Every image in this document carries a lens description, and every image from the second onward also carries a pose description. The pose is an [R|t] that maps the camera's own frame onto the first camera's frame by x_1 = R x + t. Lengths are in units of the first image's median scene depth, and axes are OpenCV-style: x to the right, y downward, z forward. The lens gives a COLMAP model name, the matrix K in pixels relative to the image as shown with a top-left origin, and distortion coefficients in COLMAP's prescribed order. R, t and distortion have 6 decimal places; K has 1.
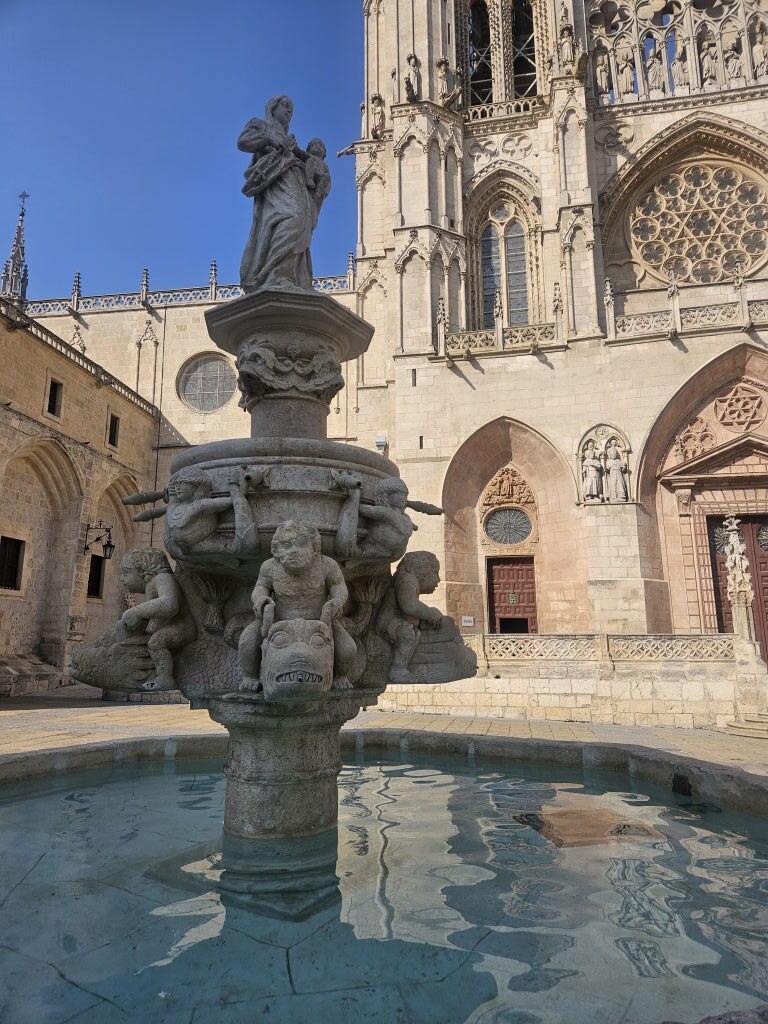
lens RADIAL K [[695.7, 0, 379.6], [0, 695.7, 515.8], [0, 0, 1]] dist [0.075613, -0.069085]
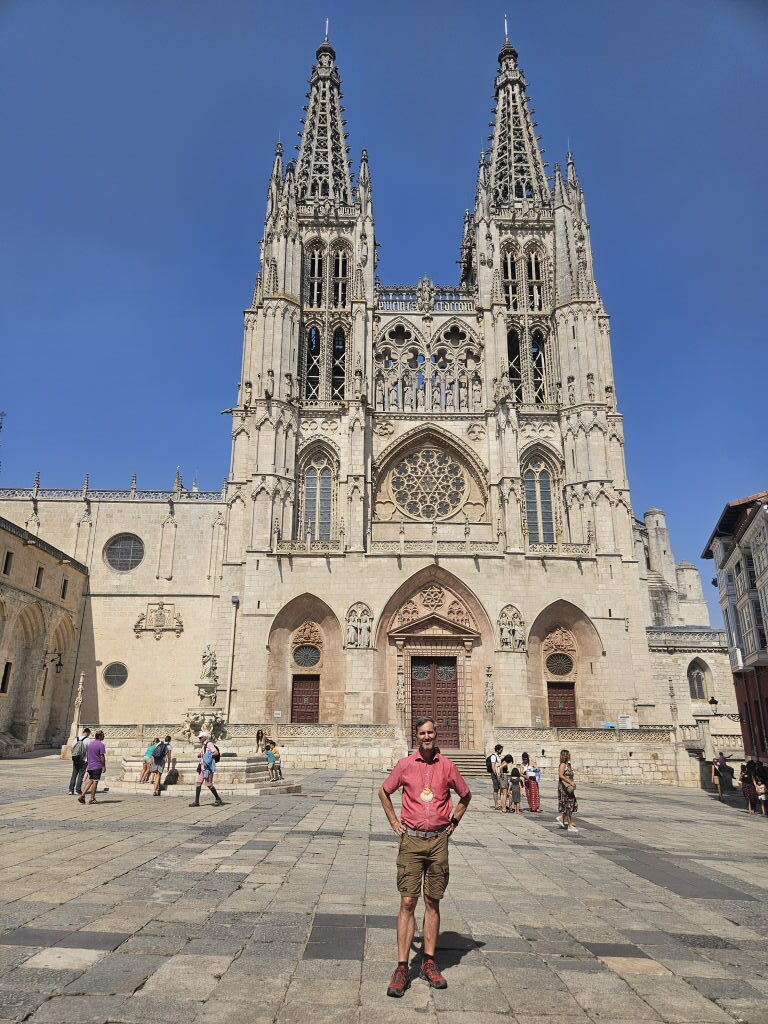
lens RADIAL K [[695.7, 0, 379.6], [0, 695.7, 515.8], [0, 0, 1]] dist [0.075613, -0.069085]
pose [[0.979694, 0.070530, 0.187684, 0.013405], [-0.050640, 0.992779, -0.108744, -0.141388], [-0.193998, 0.097032, 0.976191, -0.695163]]
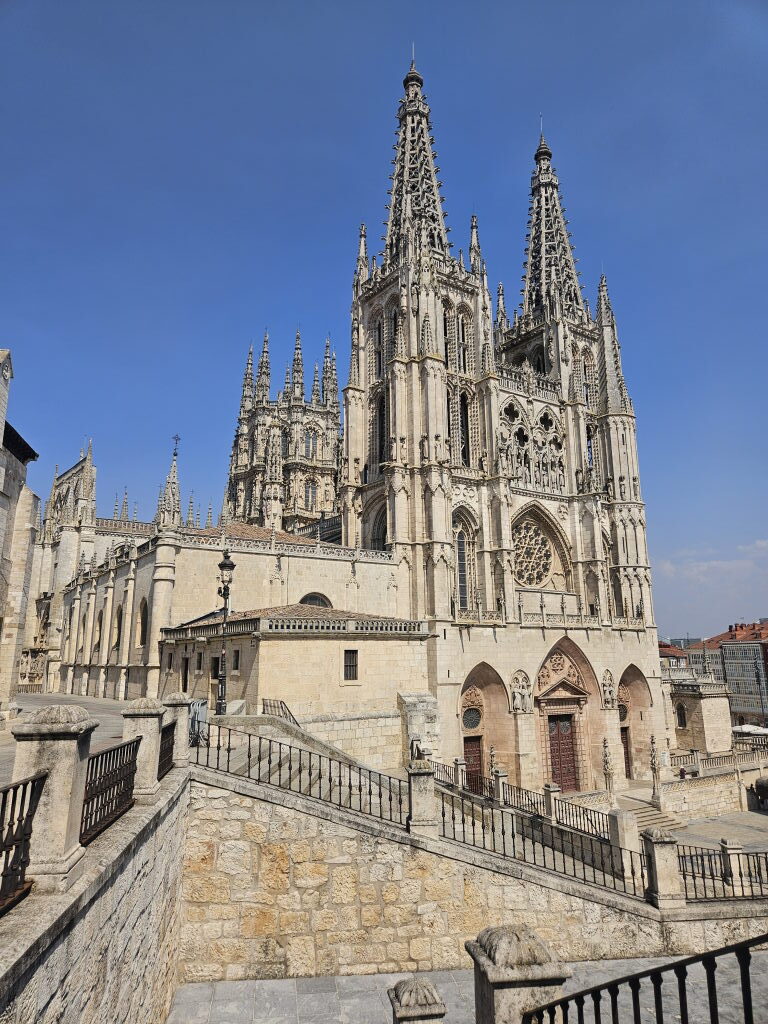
lens RADIAL K [[697.5, 0, 402.2], [0, 697.5, 498.7], [0, 0, 1]] dist [0.071864, -0.070633]
pose [[0.697945, 0.162352, 0.697506, -1.264118], [-0.133360, 0.986393, -0.096149, -0.337660], [-0.703624, -0.025913, 0.710099, -0.167774]]
